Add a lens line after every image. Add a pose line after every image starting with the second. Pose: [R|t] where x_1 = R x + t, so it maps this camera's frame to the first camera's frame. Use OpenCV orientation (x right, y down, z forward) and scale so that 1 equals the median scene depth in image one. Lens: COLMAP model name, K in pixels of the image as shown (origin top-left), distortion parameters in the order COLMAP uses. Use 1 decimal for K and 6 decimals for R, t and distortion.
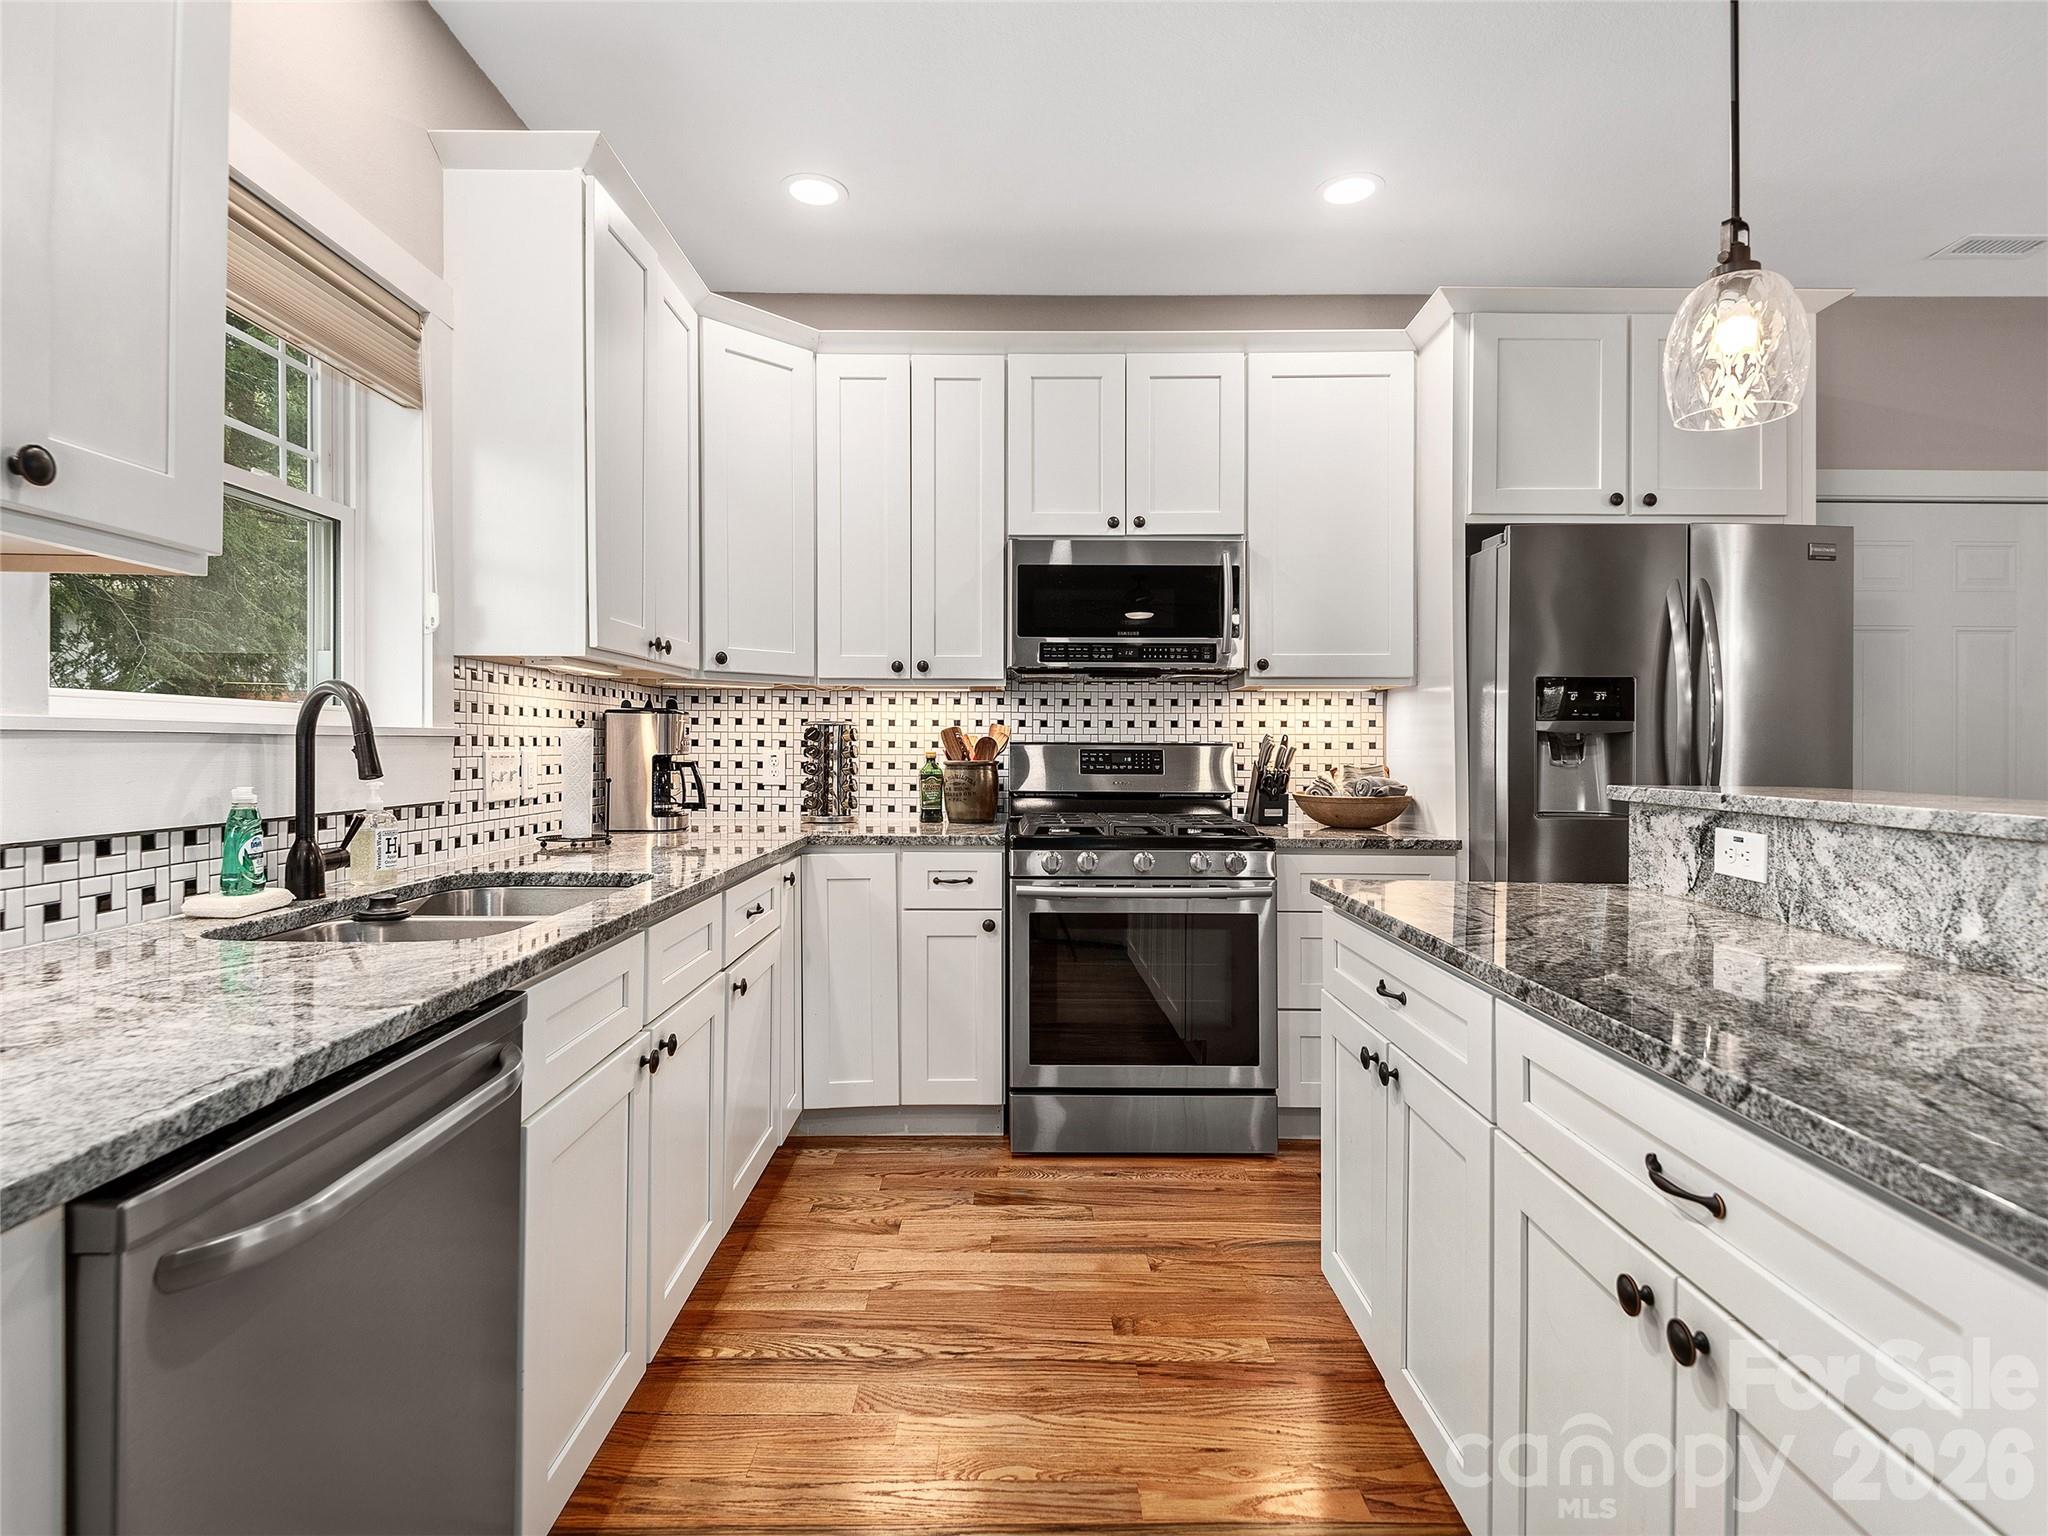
lens RADIAL K [[1059.7, 0, 1027.0], [0, 1059.7, 753.0], [0, 0, 1]] dist [0.005553, -0.000887]
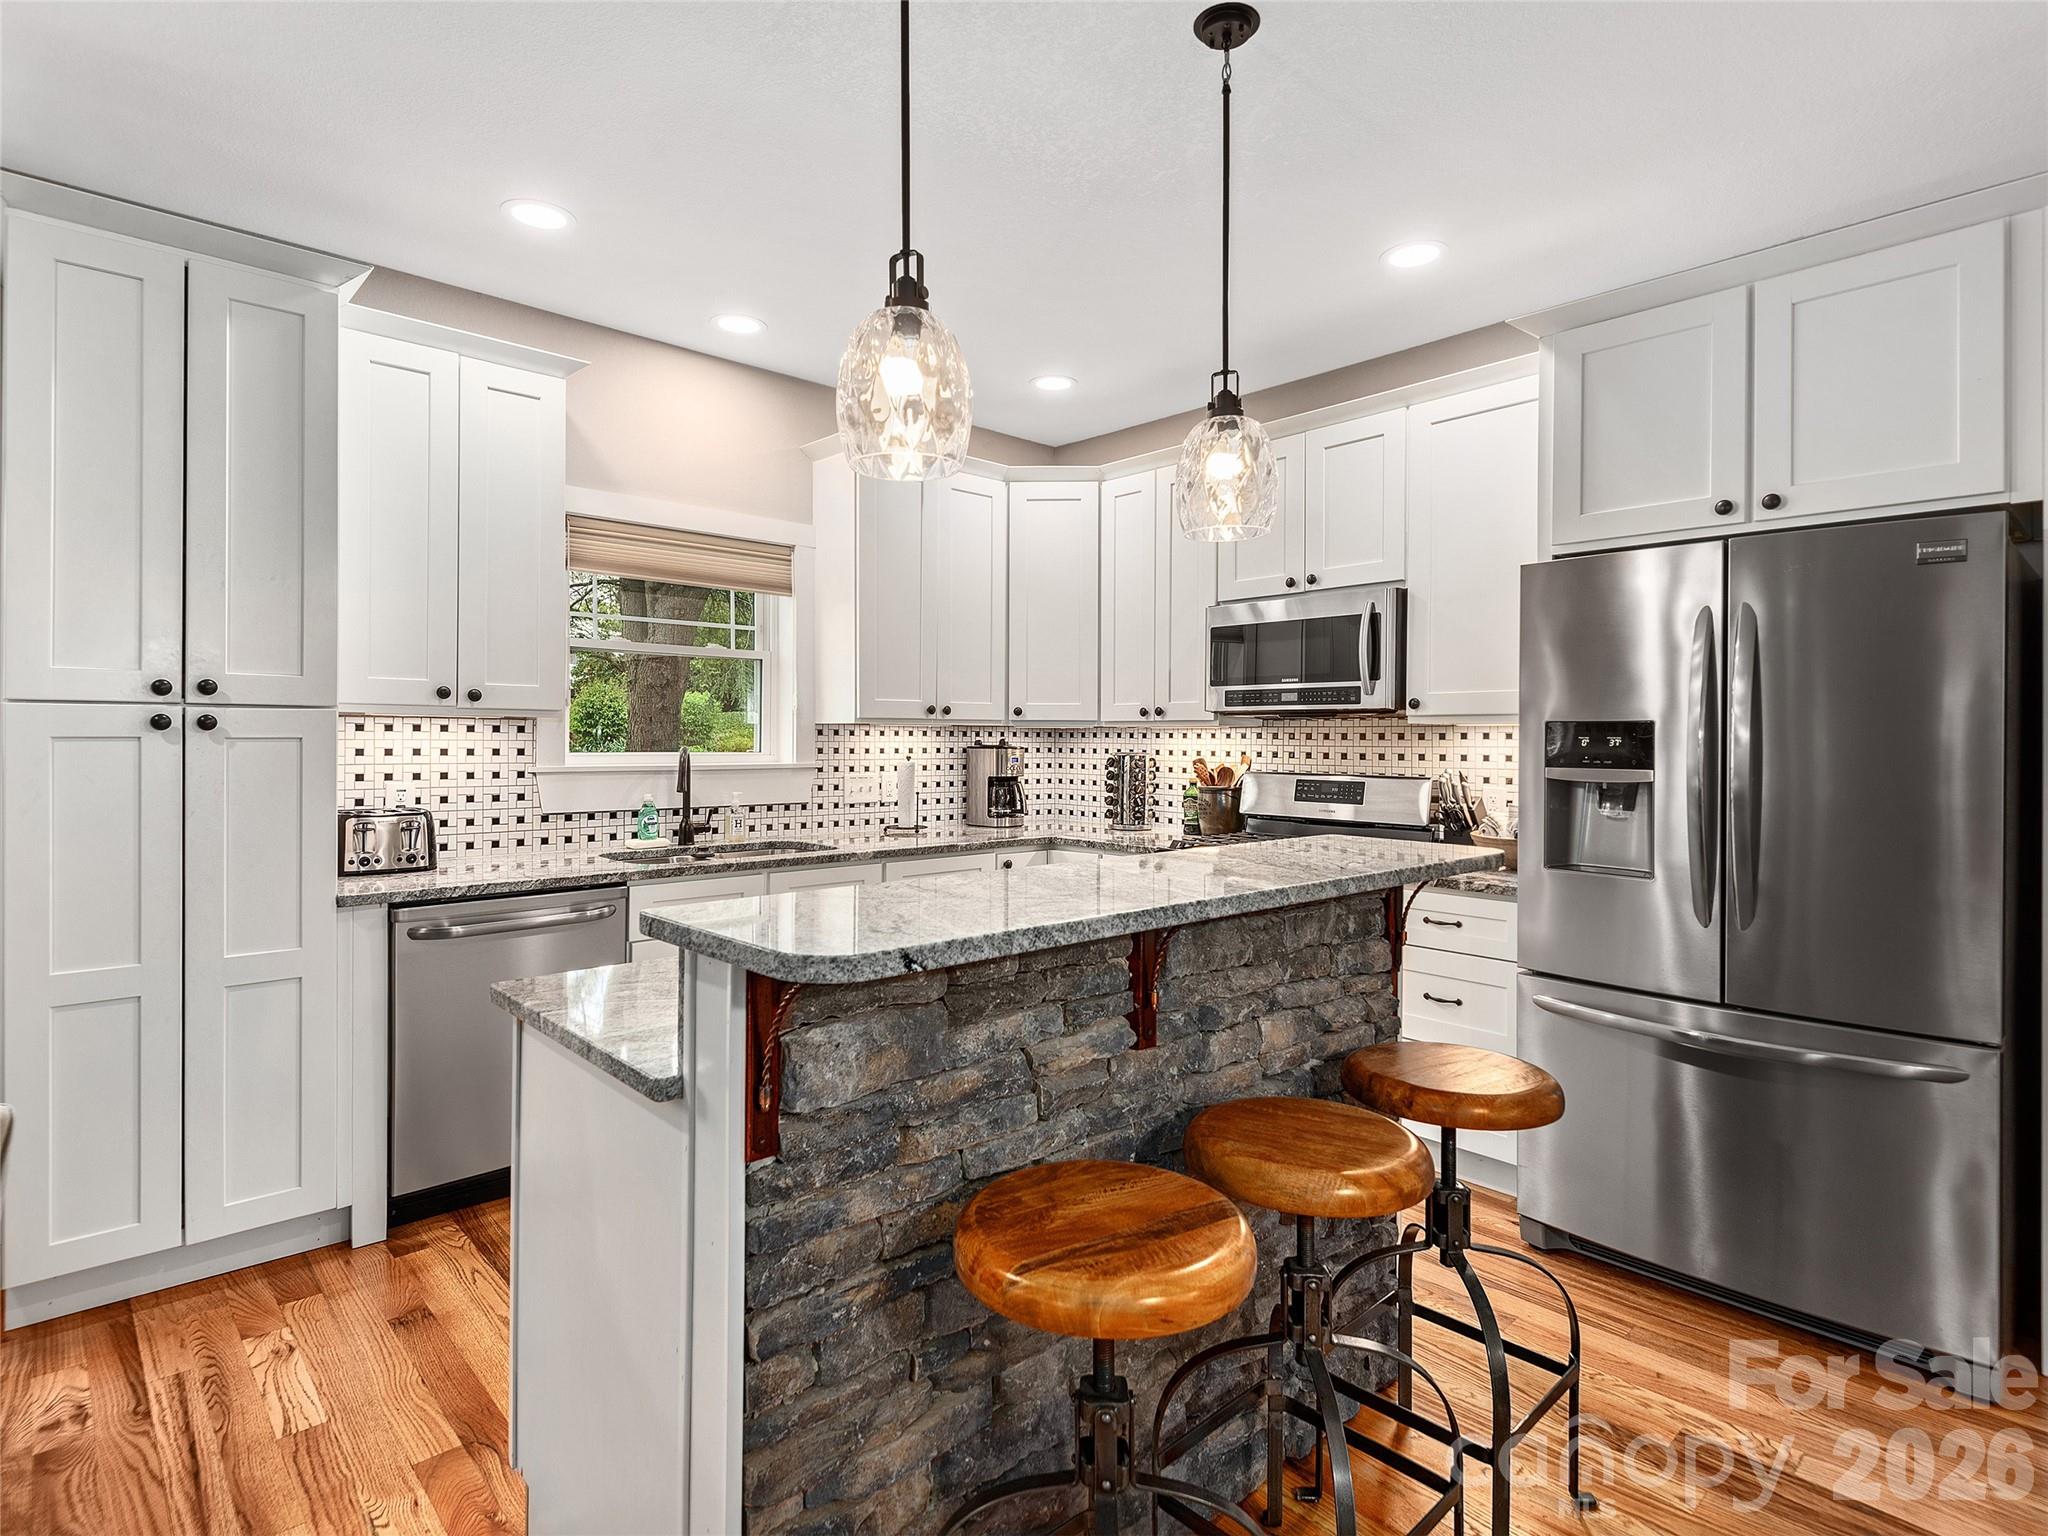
lens RADIAL K [[1059.7, 0, 1027.5], [0, 1059.7, 737.7], [0, 0, 1]] dist [0.005553, -0.000887]
pose [[0.677243, 0.000570, -0.735760, 0.739852], [-0.007848, 0.999948, -0.006449, -0.040577], [0.735718, 0.010142, 0.677212, 0.015548]]
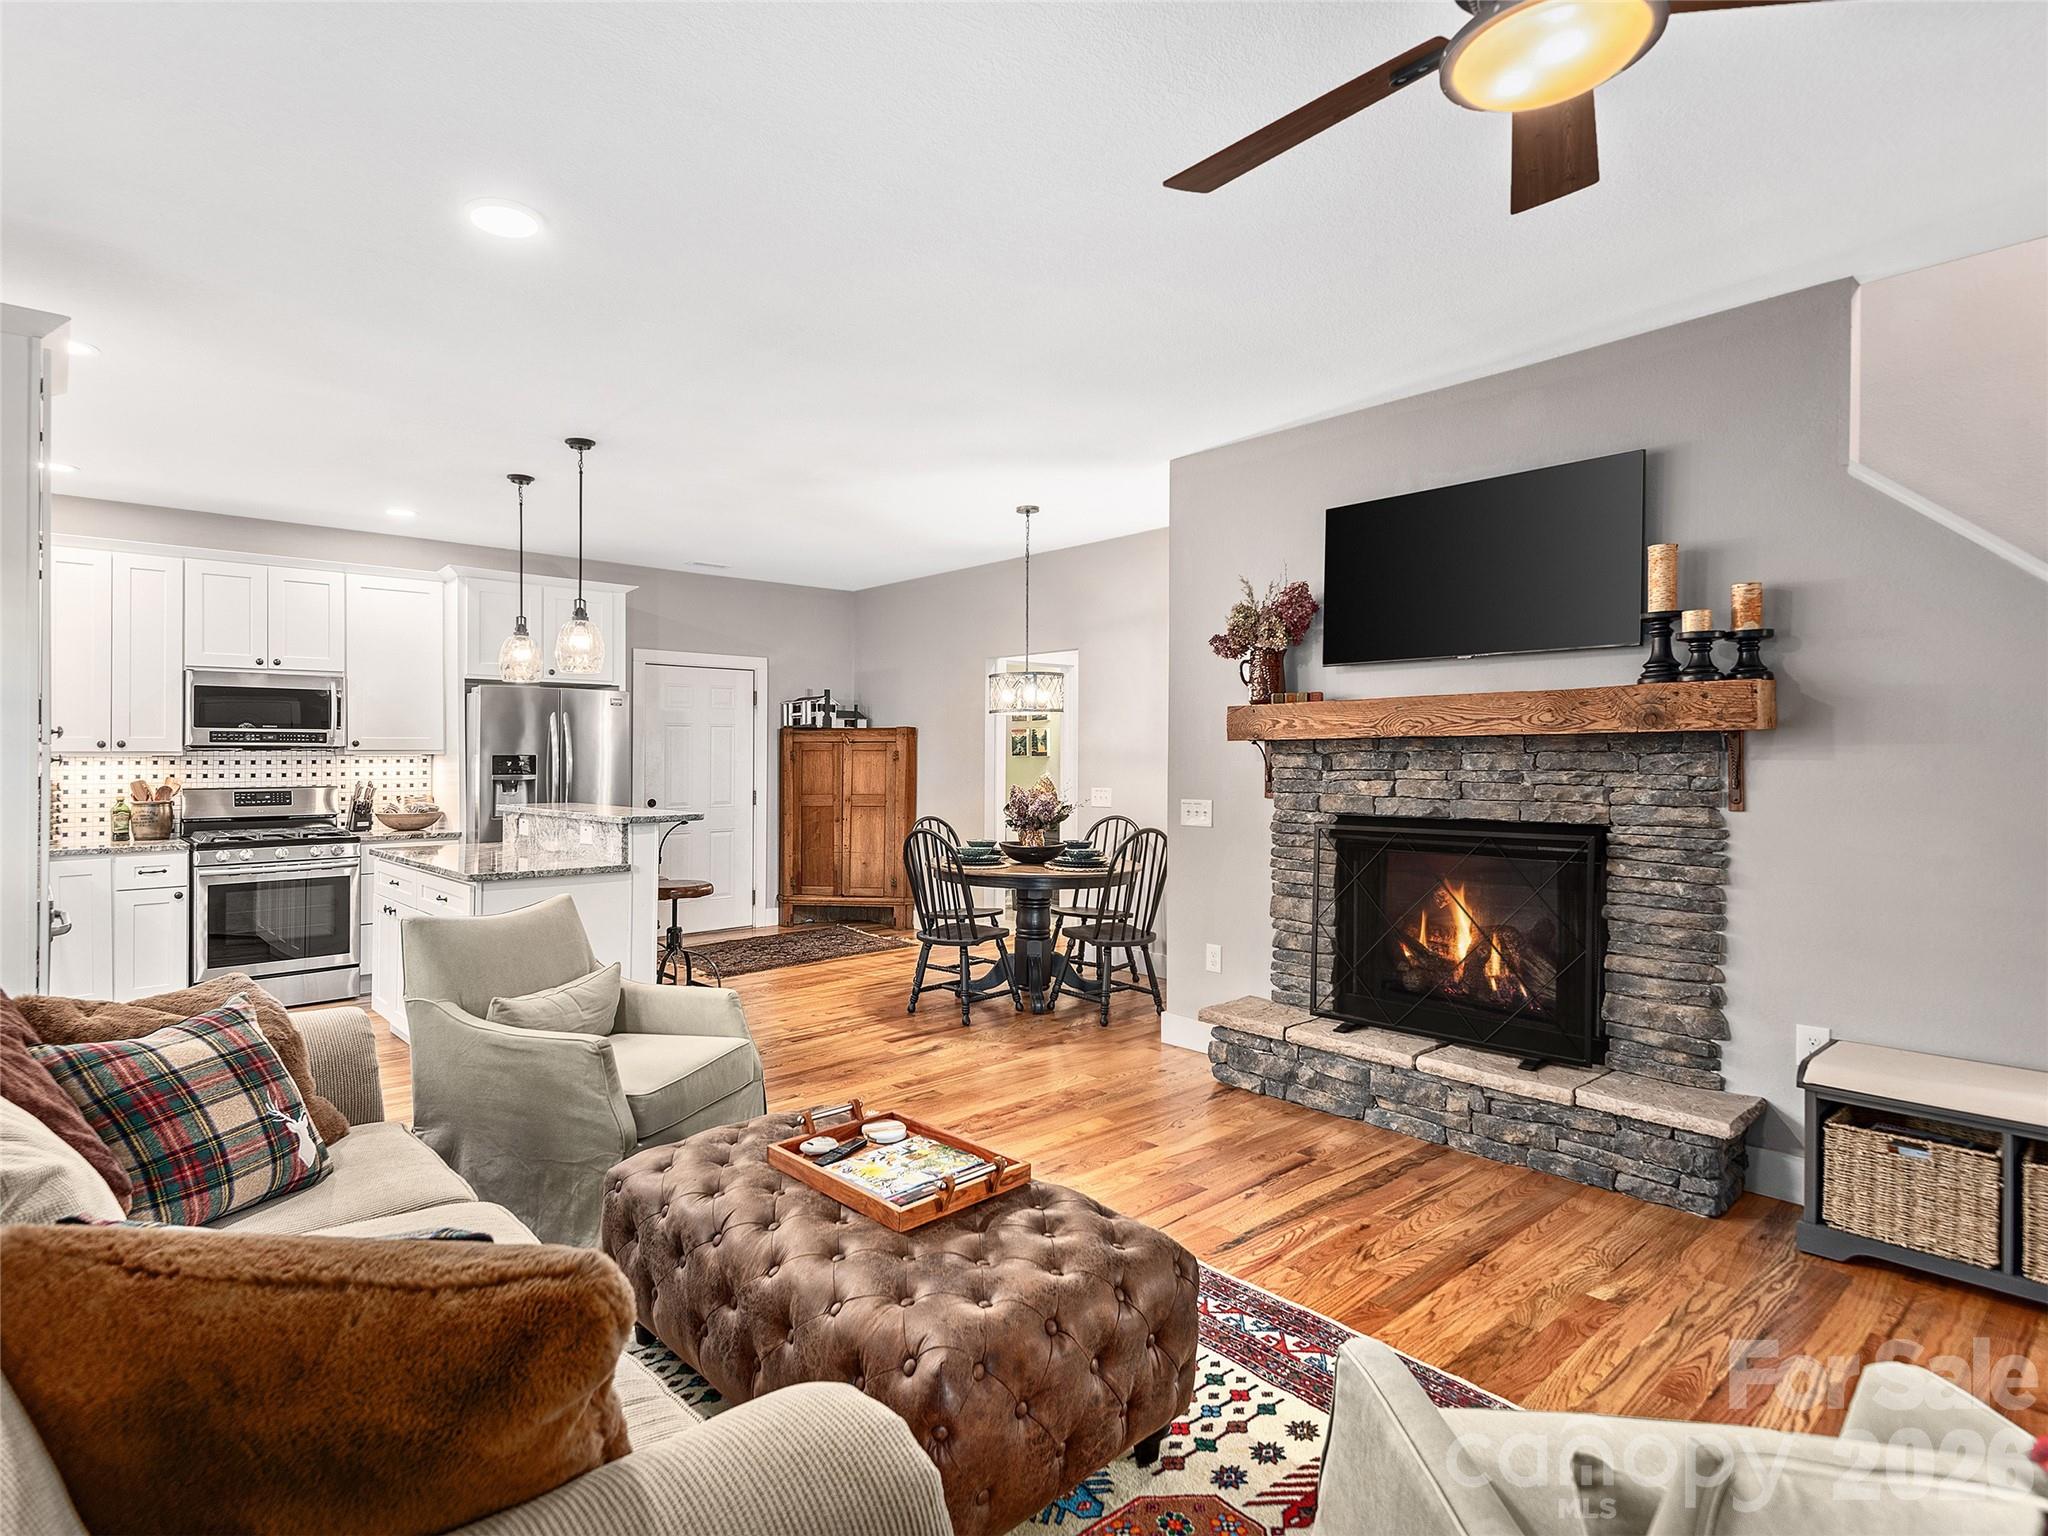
lens RADIAL K [[1059.7, 0, 952.5], [0, 1059.7, 745.6], [0, 0, 1]] dist [0.005553, -0.000887]
pose [[0.762190, -0.000340, 0.647353, -0.187482], [0.012337, 0.999826, -0.014000, -0.042499], [-0.647235, 0.018657, 0.762062, -1.114211]]
